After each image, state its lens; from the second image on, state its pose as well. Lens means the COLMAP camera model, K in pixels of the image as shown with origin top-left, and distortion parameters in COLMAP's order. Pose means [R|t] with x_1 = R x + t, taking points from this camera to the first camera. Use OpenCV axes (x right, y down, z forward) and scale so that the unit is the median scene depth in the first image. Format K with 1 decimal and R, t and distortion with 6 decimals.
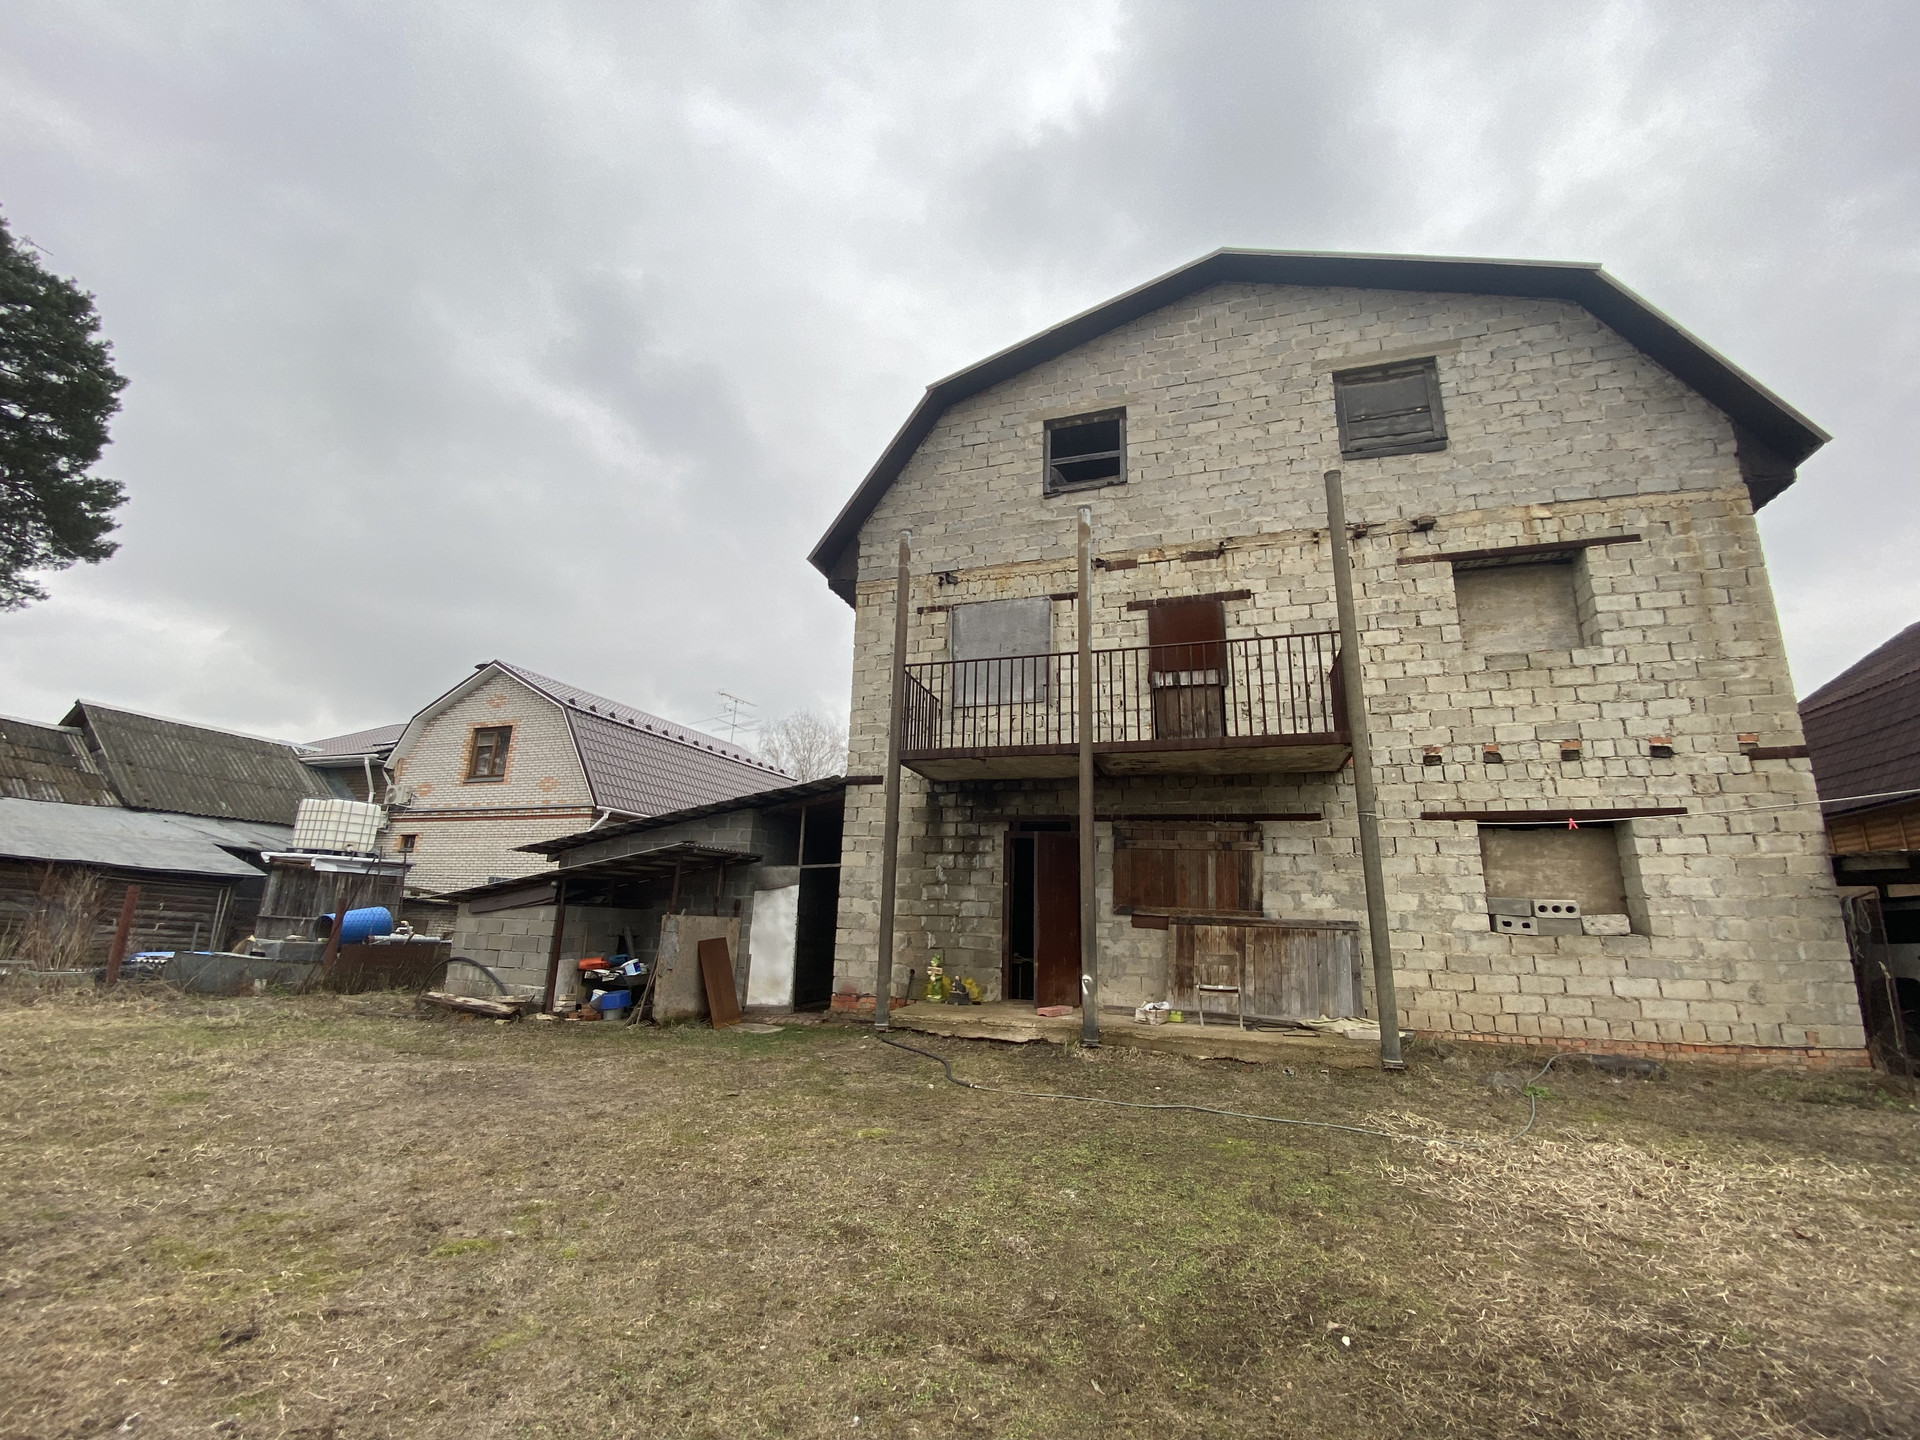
lens RADIAL K [[788.9, 0, 947.2], [0, 788.9, 712.0], [0, 0, 1]] dist [0.010548, -0.016041]
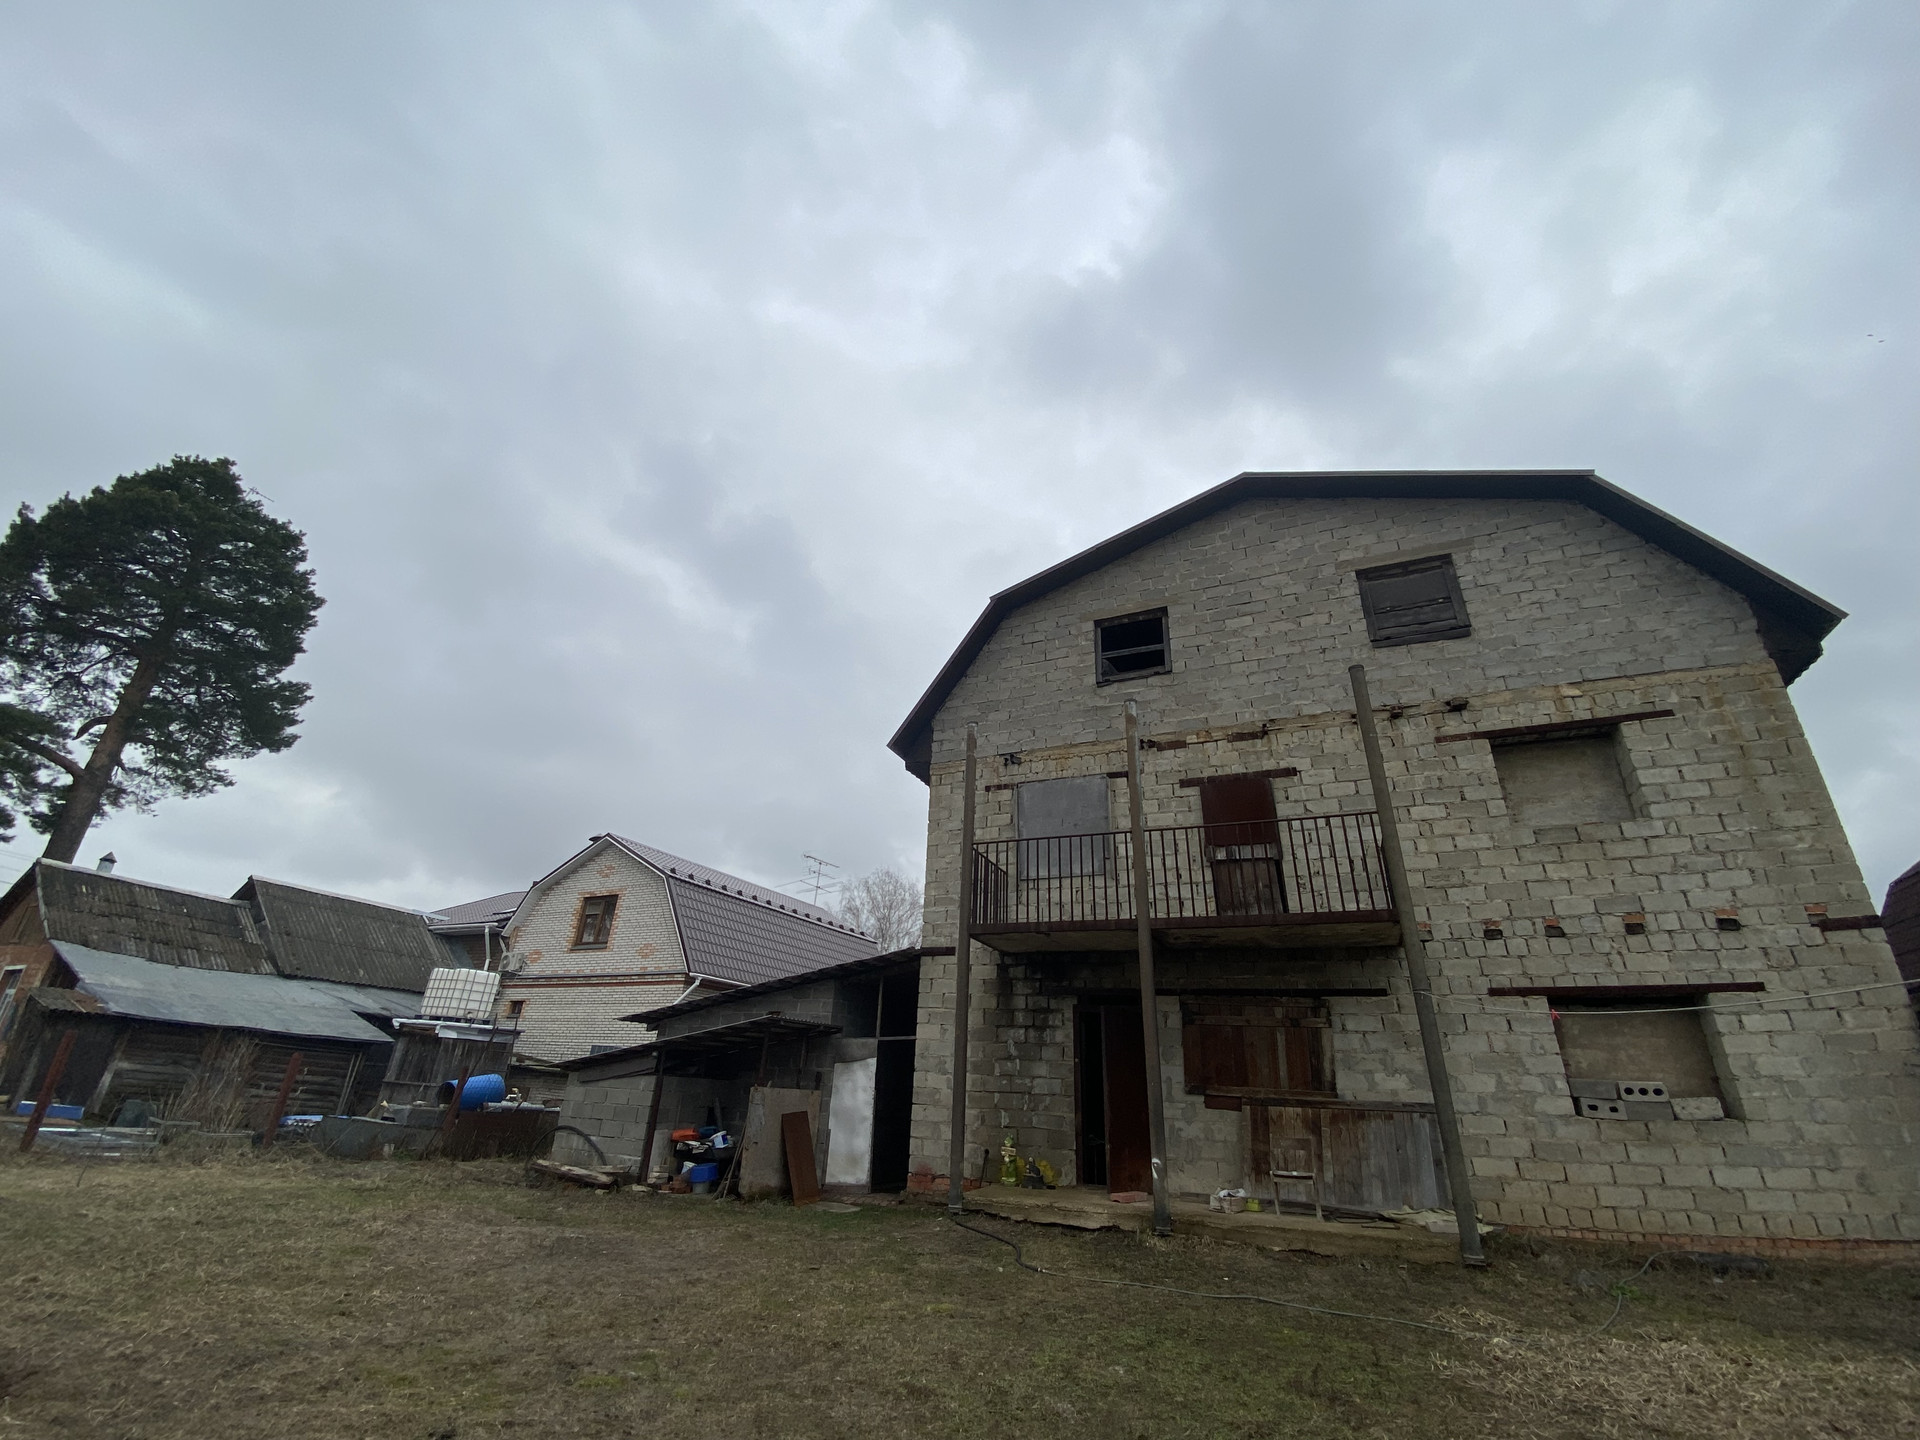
lens RADIAL K [[788.9, 0, 949.8], [0, 788.9, 711.1], [0, 0, 1]] dist [0.010548, -0.016041]
pose [[0.995053, -0.029999, -0.094704, 0.024033], [0.011279, 0.981268, -0.192318, -0.033104], [0.098699, 0.190298, 0.976752, -0.113595]]
